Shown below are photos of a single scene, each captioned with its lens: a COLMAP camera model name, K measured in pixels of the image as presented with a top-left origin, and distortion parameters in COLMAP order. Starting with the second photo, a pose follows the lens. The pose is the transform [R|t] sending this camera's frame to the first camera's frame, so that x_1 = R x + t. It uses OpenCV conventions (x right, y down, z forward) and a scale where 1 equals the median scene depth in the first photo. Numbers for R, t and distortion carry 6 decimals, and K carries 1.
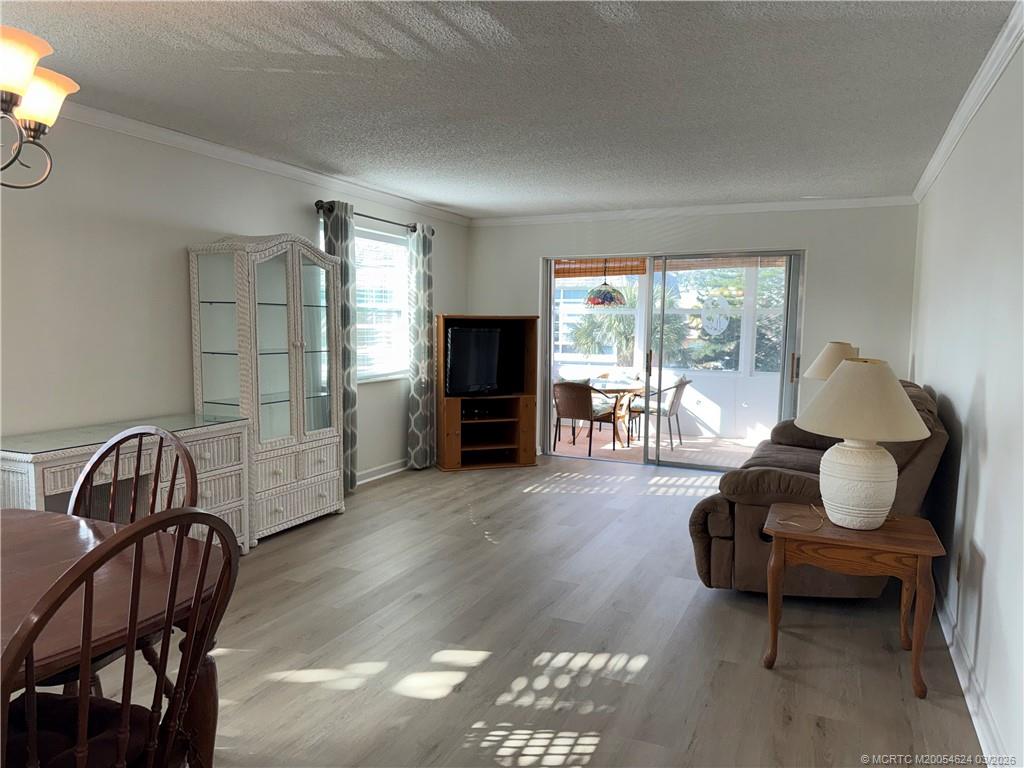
lens RADIAL K [[721.0, 0, 507.9], [0, 721.0, 387.8], [0, 0, 1]] dist [0.080003, -0.090656]
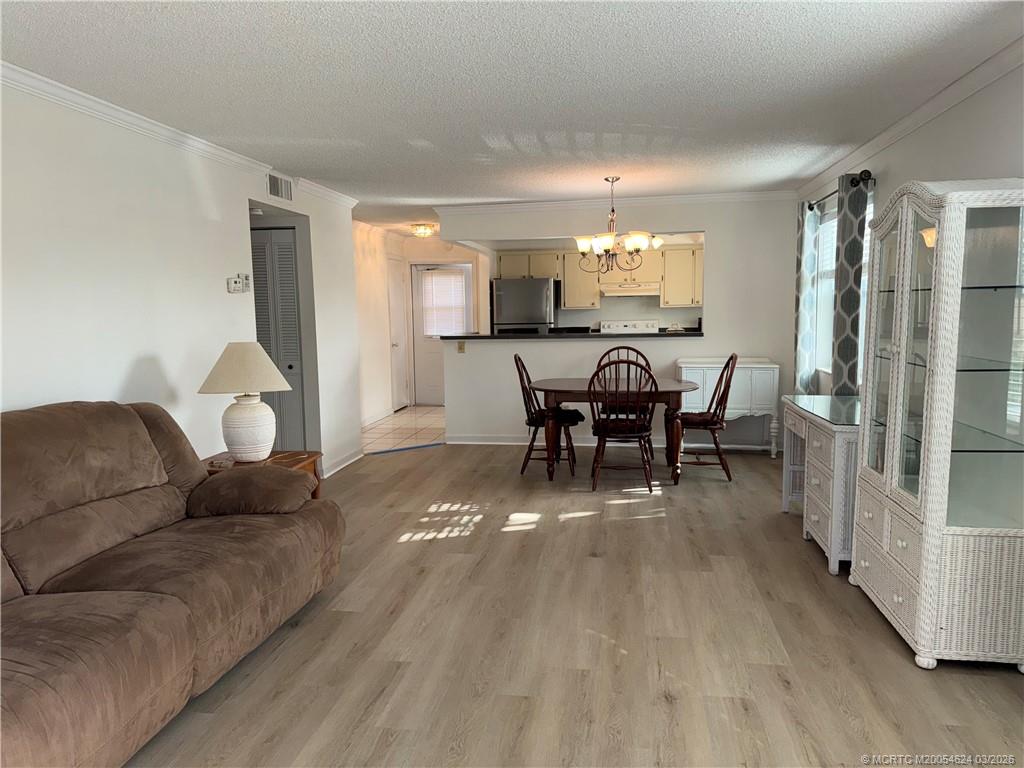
lens RADIAL K [[721.0, 0, 517.0], [0, 721.0, 390.6], [0, 0, 1]] dist [0.080003, -0.090656]
pose [[-0.959848, 0.036691, -0.278112, 0.184426], [-0.019096, 0.980563, 0.195271, -0.116297], [0.279871, 0.192741, -0.940491, 1.229866]]
